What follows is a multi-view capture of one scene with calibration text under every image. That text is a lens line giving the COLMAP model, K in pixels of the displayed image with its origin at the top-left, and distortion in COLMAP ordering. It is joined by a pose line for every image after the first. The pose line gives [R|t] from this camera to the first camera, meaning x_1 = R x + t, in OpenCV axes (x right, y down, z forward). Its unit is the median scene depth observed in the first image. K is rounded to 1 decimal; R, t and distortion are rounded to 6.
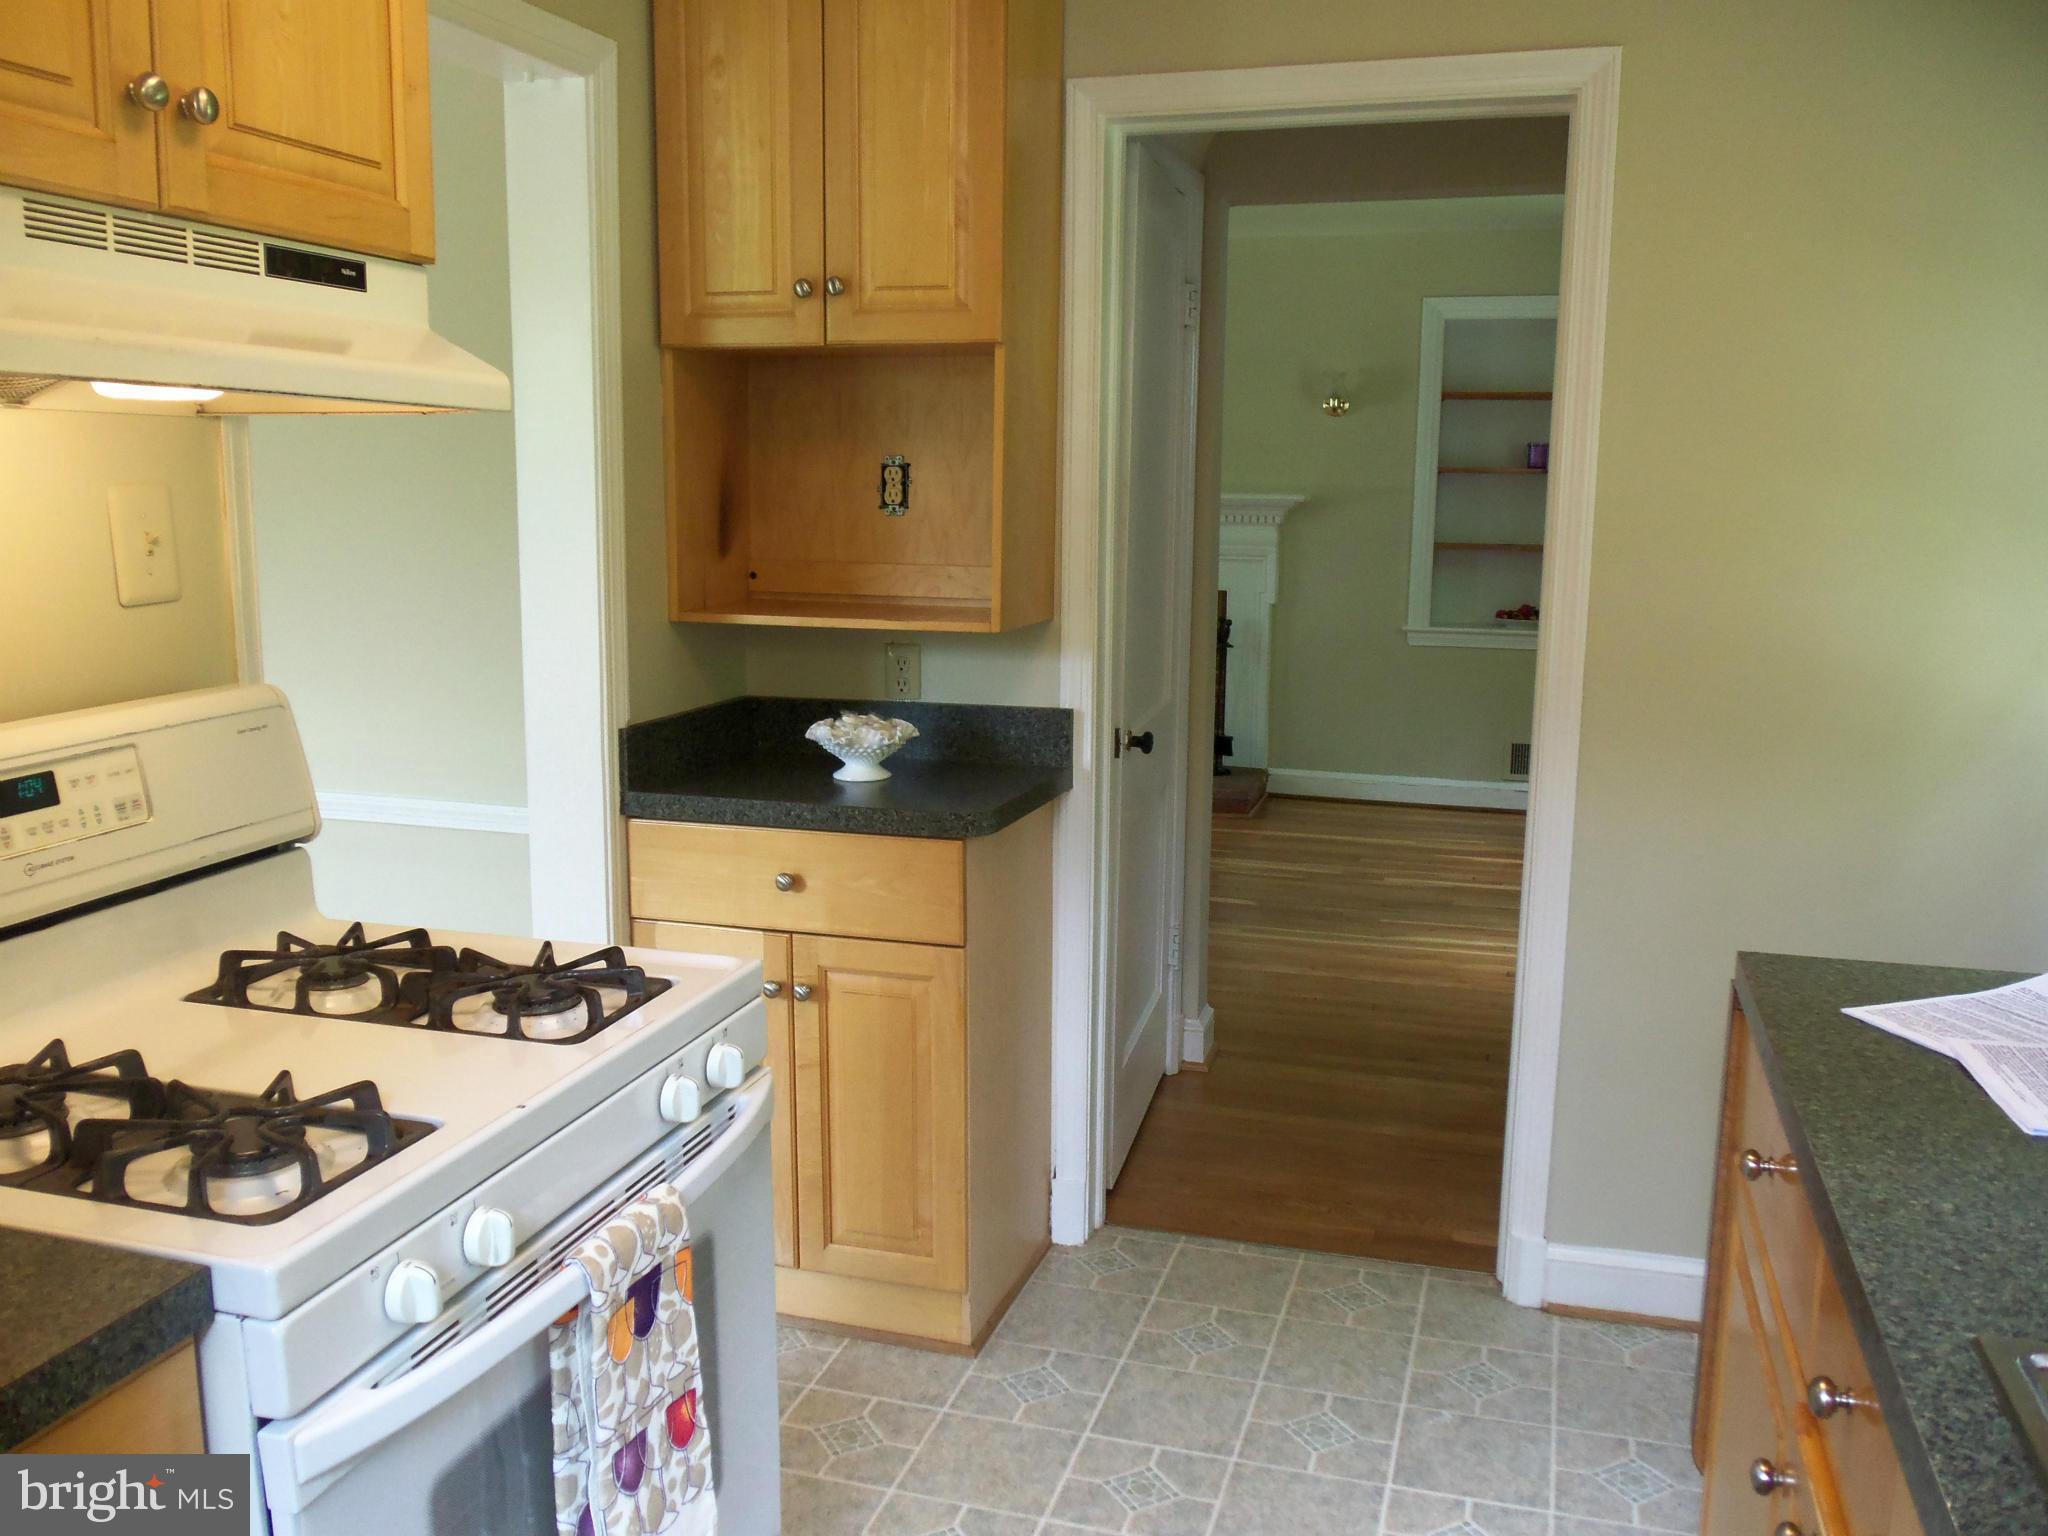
lens RADIAL K [[1717.4, 0, 1023.2], [0, 1717.4, 769.6], [0, 0, 1]] dist [-0.016785, 0.000718]
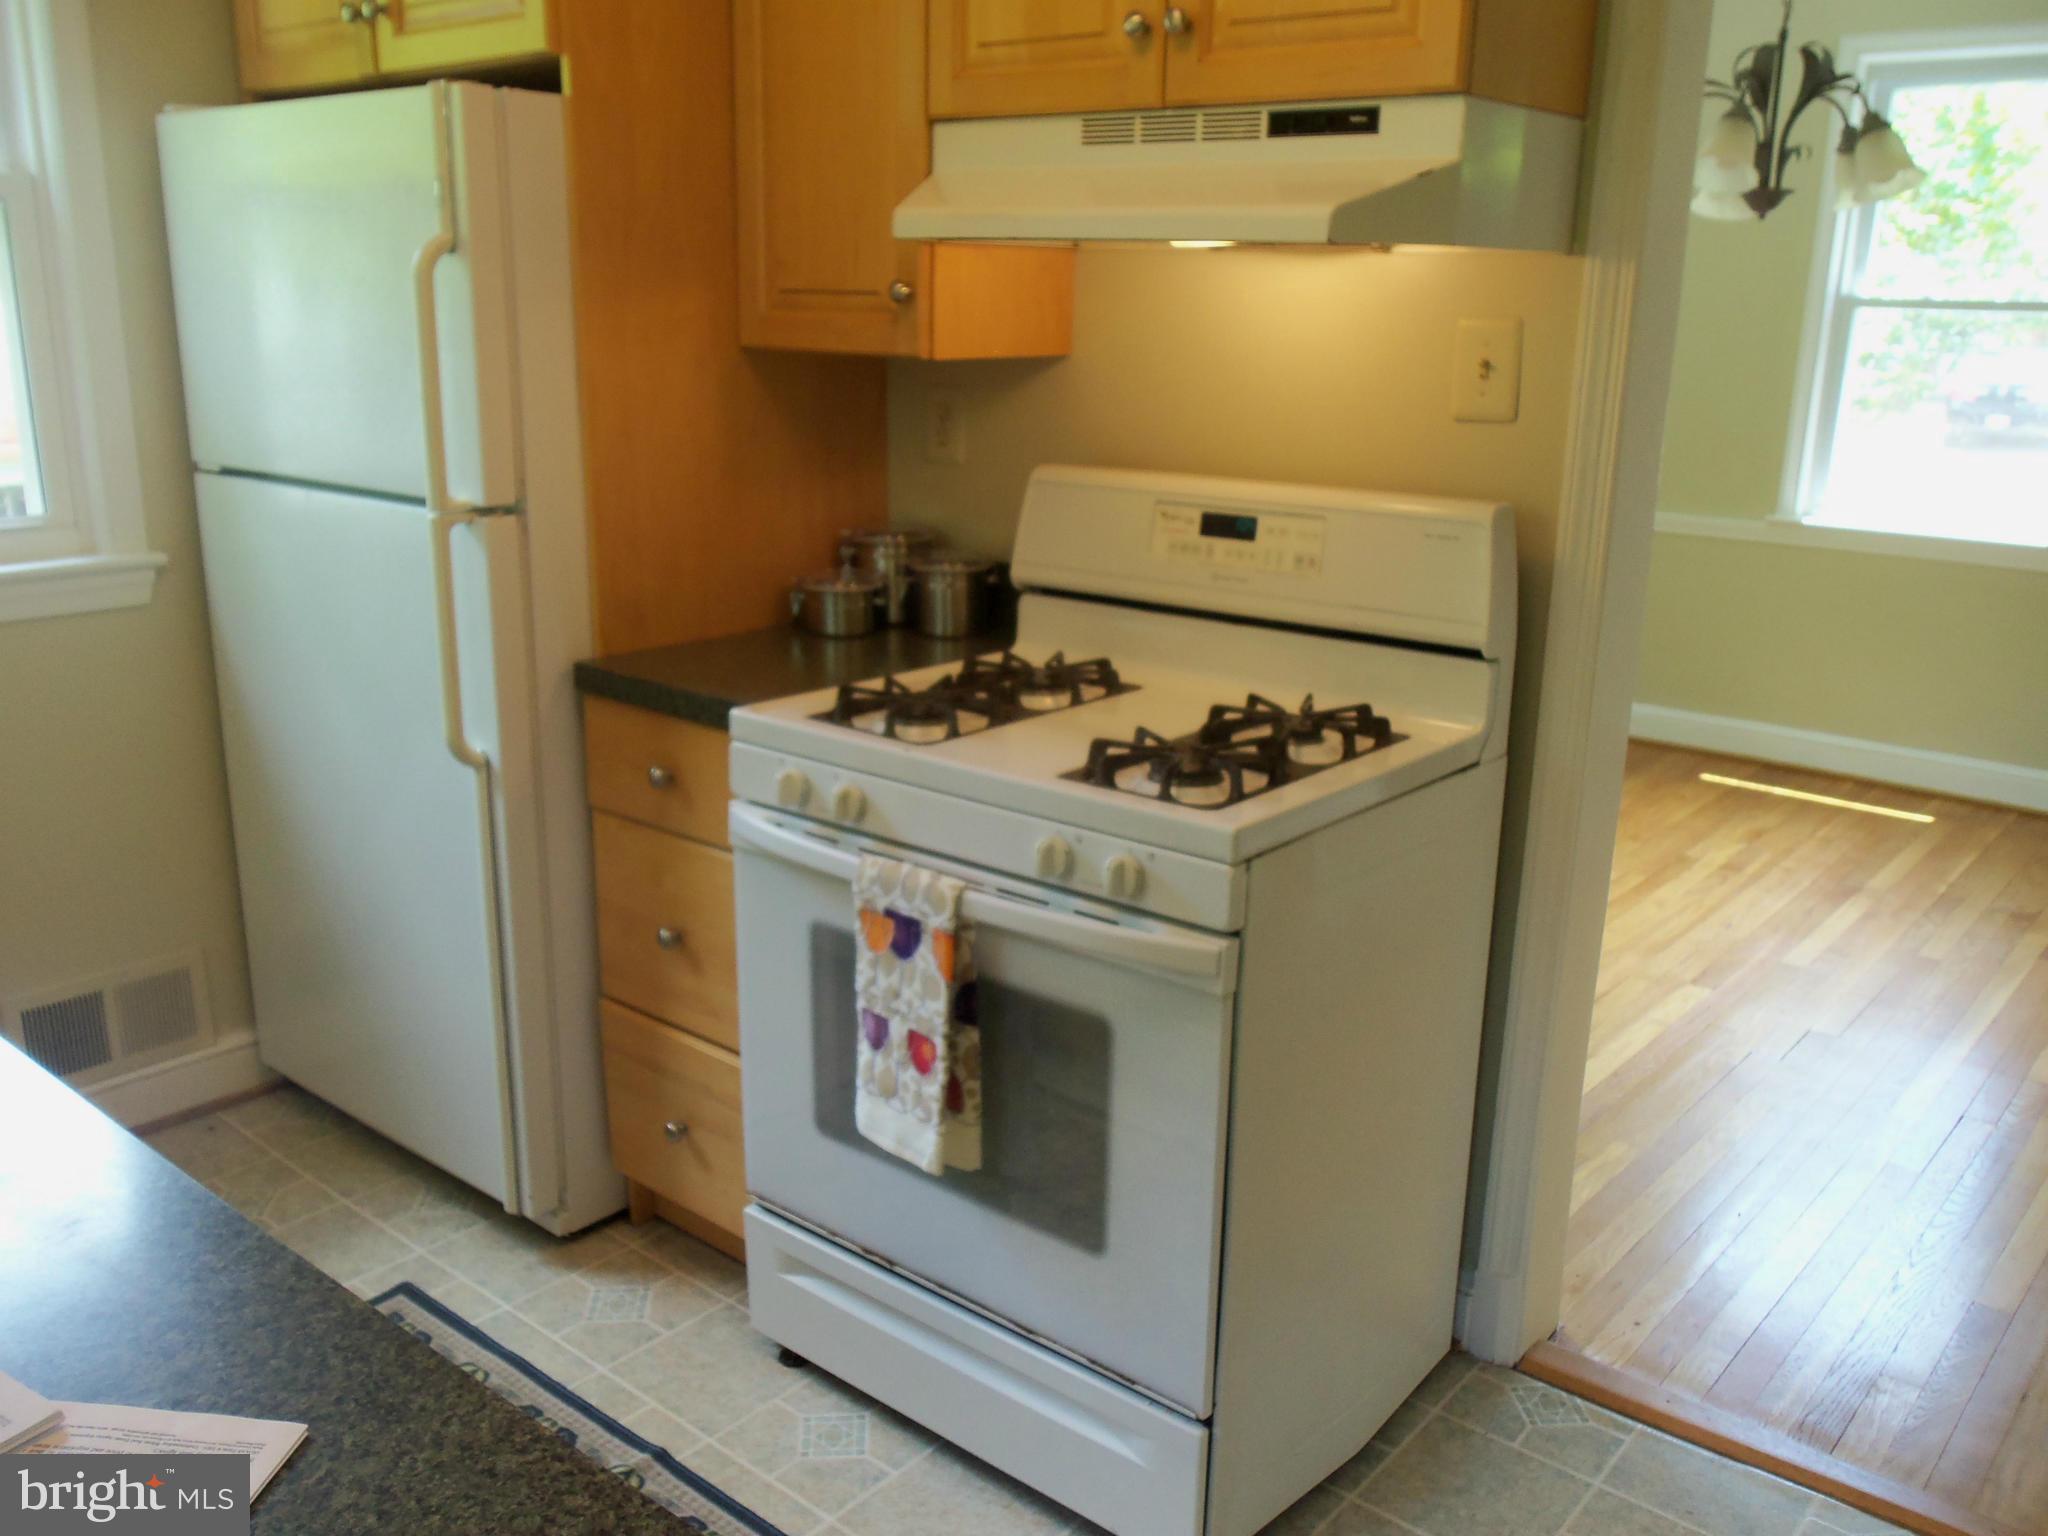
lens RADIAL K [[1717.4, 0, 1022.2], [0, 1717.4, 770.5], [0, 0, 1]] dist [-0.016785, 0.000718]
pose [[-0.399019, 0.234470, -0.886458, 0.823093], [-0.175502, 0.929352, 0.324814, -0.234622], [0.899990, 0.285182, -0.329679, 1.374717]]
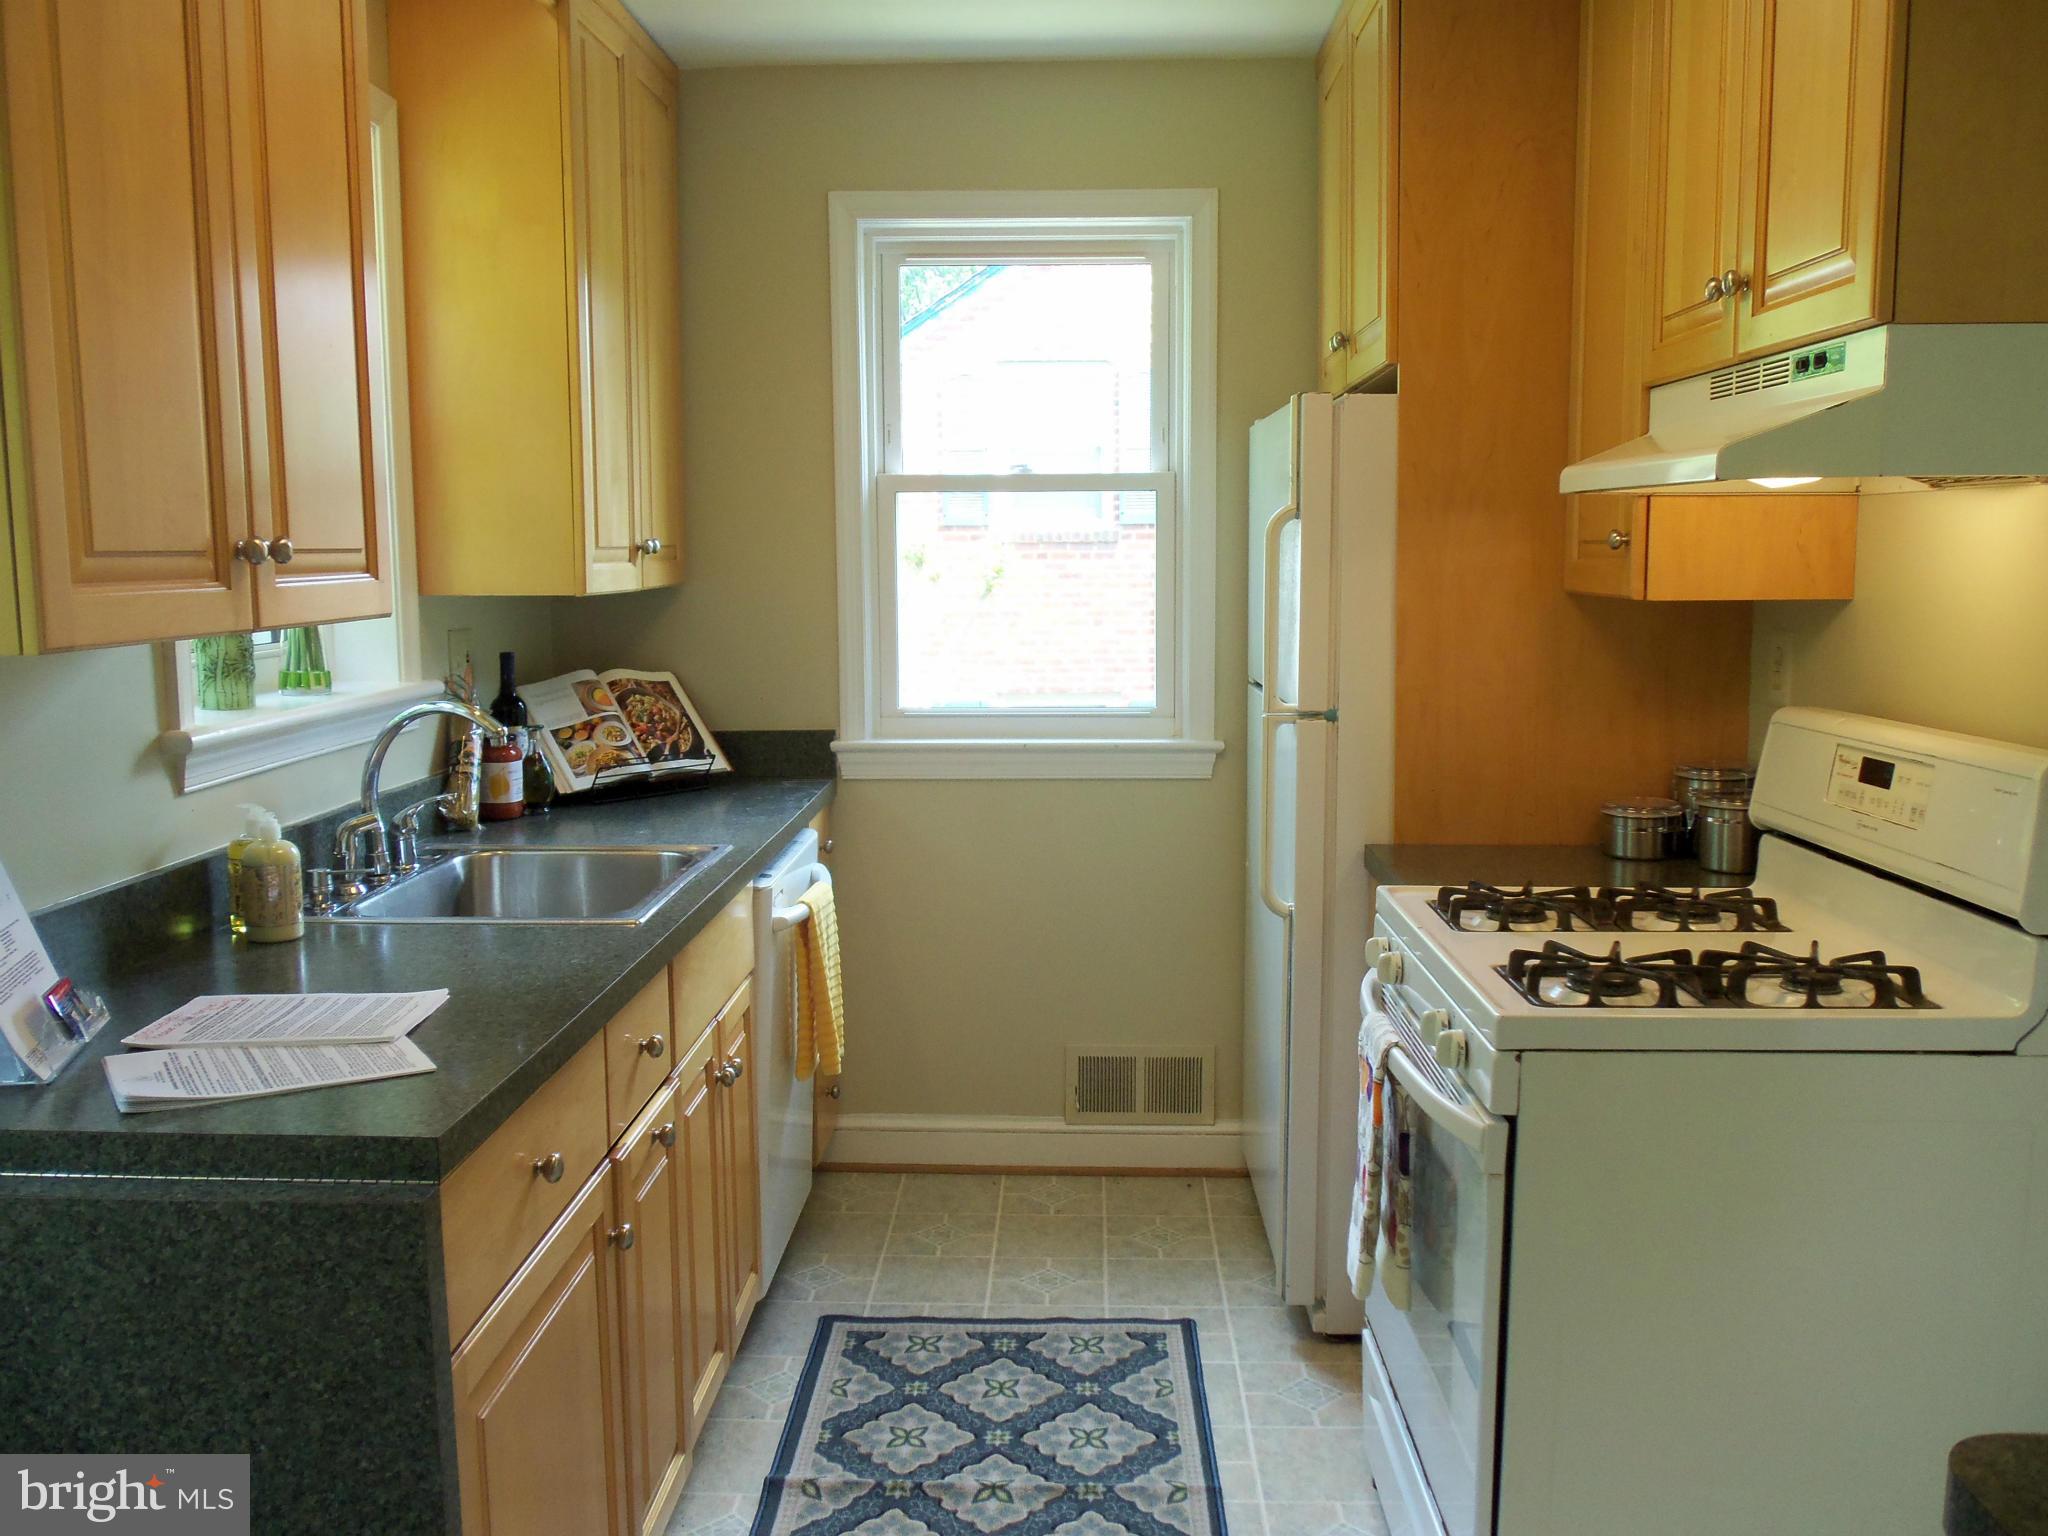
lens RADIAL K [[1717.4, 0, 1028.5], [0, 1717.4, 764.7], [0, 0, 1]] dist [-0.016785, 0.000718]
pose [[-0.964241, 0.030488, -0.263267, 0.432310], [-0.047294, 0.957623, 0.284117, -0.349009], [0.260772, 0.286408, -0.921937, 2.081539]]
